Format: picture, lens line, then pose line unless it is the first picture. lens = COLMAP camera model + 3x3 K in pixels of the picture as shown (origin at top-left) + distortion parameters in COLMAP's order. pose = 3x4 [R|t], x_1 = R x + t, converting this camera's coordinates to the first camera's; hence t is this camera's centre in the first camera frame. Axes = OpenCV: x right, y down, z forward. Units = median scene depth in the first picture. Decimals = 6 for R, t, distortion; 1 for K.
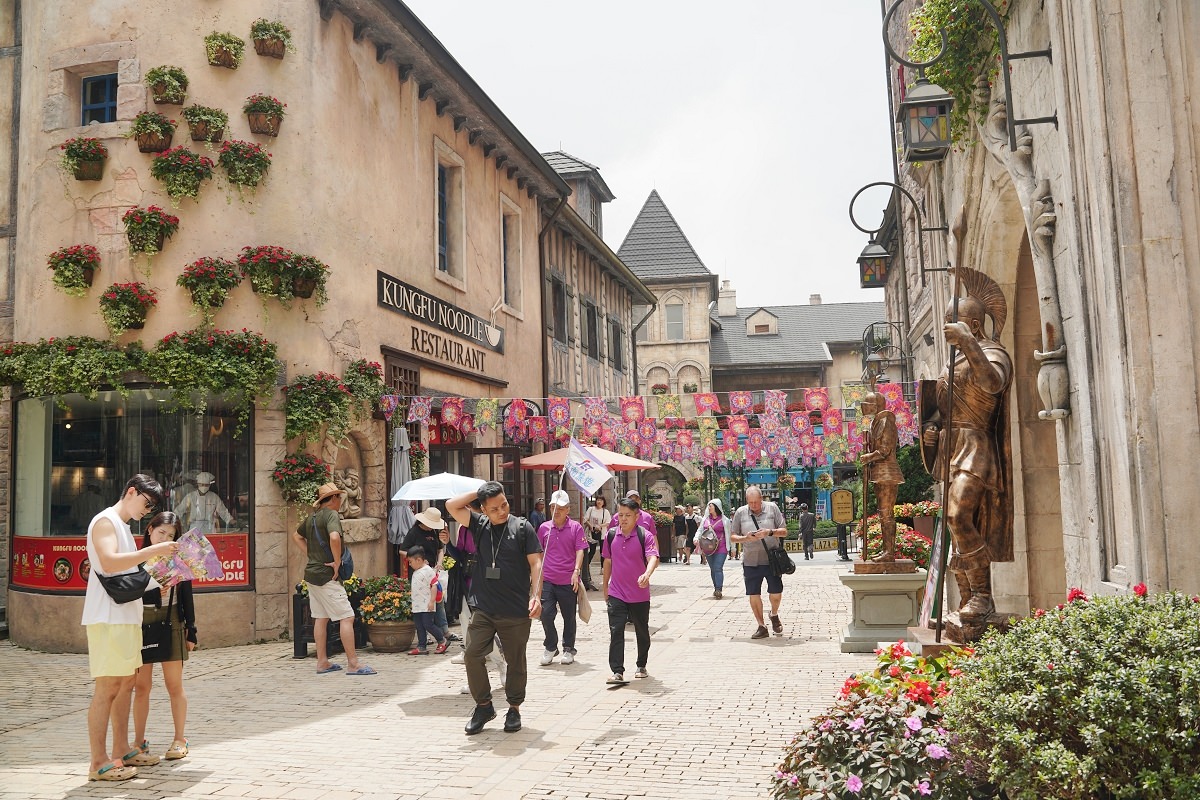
lens RADIAL K [[959.9, 0, 600.7], [0, 959.9, 400.8], [0, 0, 1]] dist [-0.101234, 0.066657]
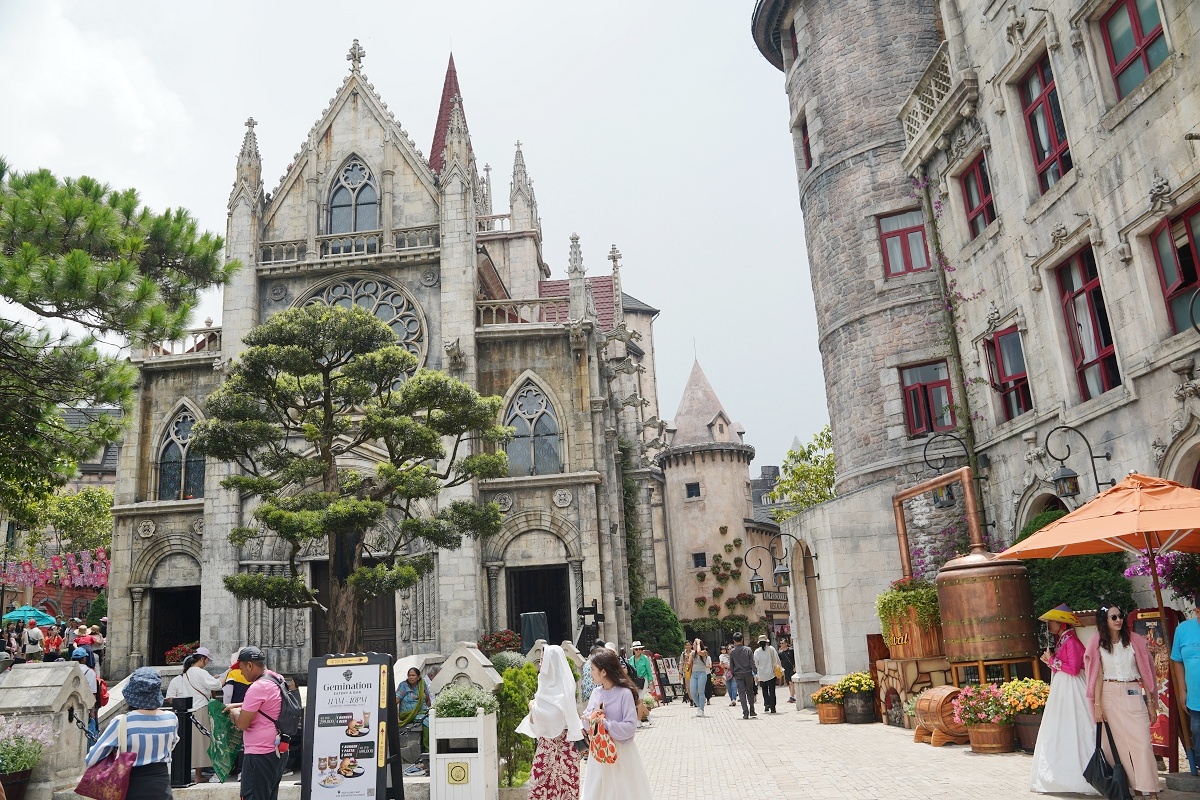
lens RADIAL K [[959.9, 0, 600.9], [0, 959.9, 401.4], [0, 0, 1]] dist [-0.101234, 0.066657]
pose [[0.964022, -0.091931, -0.249420, 0.195348], [0.052528, 0.985674, -0.160274, -0.371184], [0.260581, 0.141407, 0.955040, -3.517372]]
